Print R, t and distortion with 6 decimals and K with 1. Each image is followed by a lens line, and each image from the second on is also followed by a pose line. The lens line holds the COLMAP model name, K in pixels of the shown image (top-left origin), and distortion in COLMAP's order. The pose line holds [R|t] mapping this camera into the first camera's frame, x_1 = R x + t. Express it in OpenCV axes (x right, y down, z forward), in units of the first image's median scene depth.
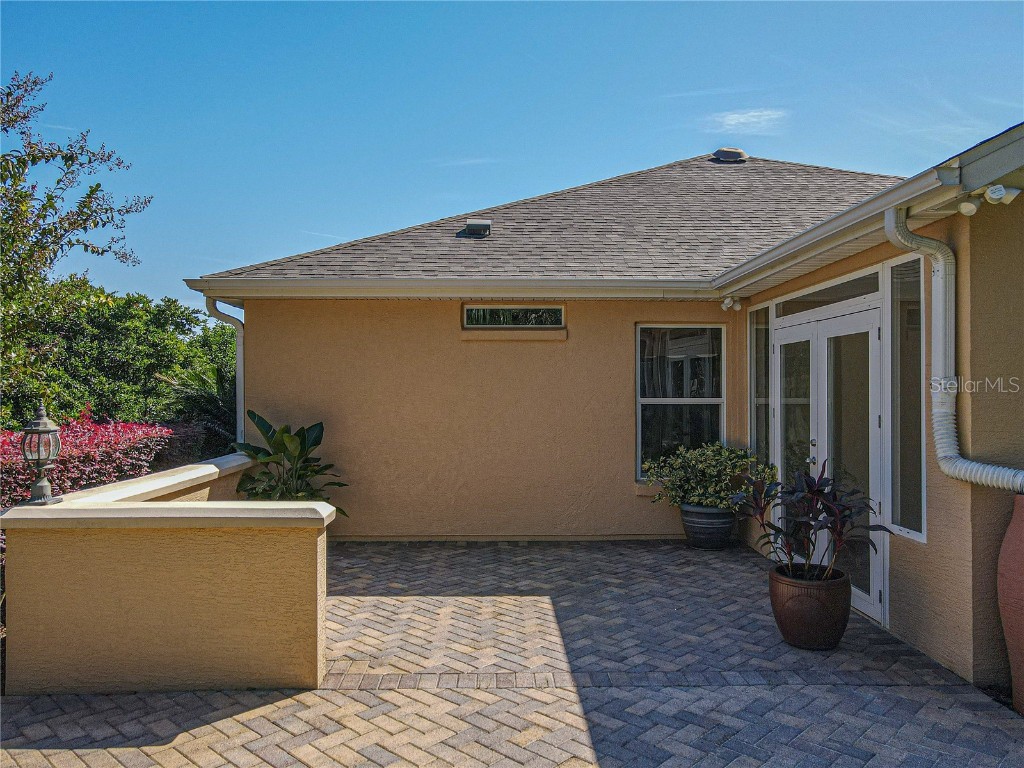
lens RADIAL K [[752.5, 0, 511.1], [0, 752.5, 387.7], [0, 0, 1]] dist [-0.000208, 0.022684]
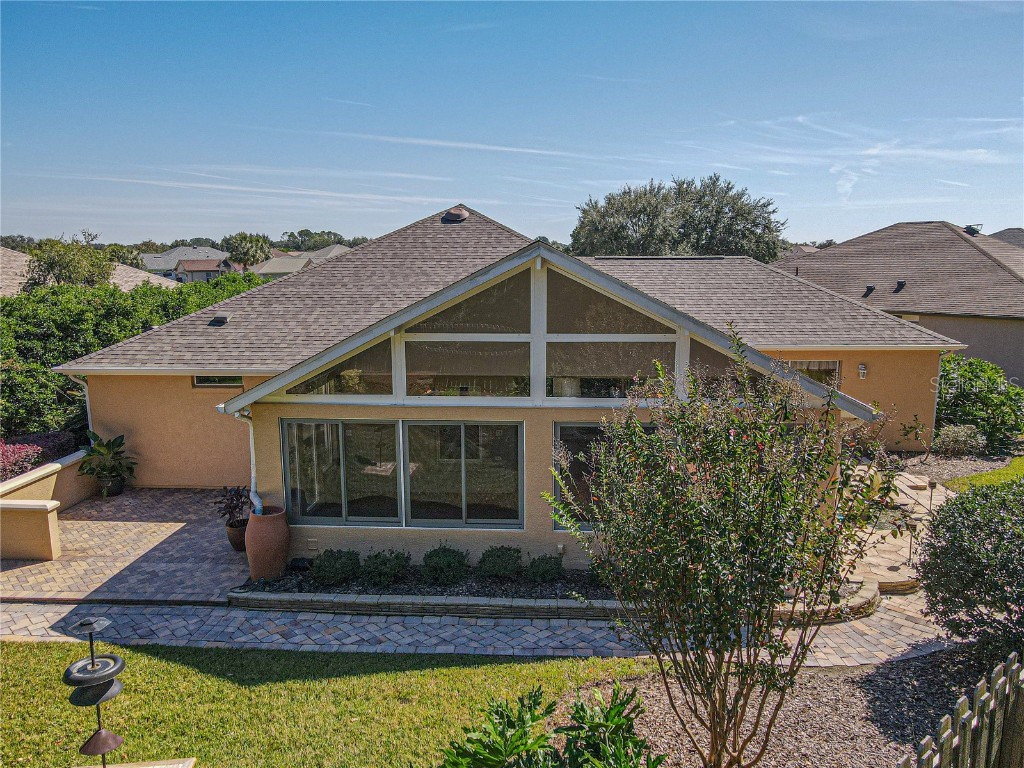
lens RADIAL K [[752.5, 0, 511.1], [0, 752.5, 387.7], [0, 0, 1]] dist [-0.000208, 0.022684]
pose [[0.995985, 0.010762, -0.088870, 1.318103], [0.005316, 0.983884, 0.178727, -0.590466], [0.089361, -0.178481, 0.979877, -1.225895]]
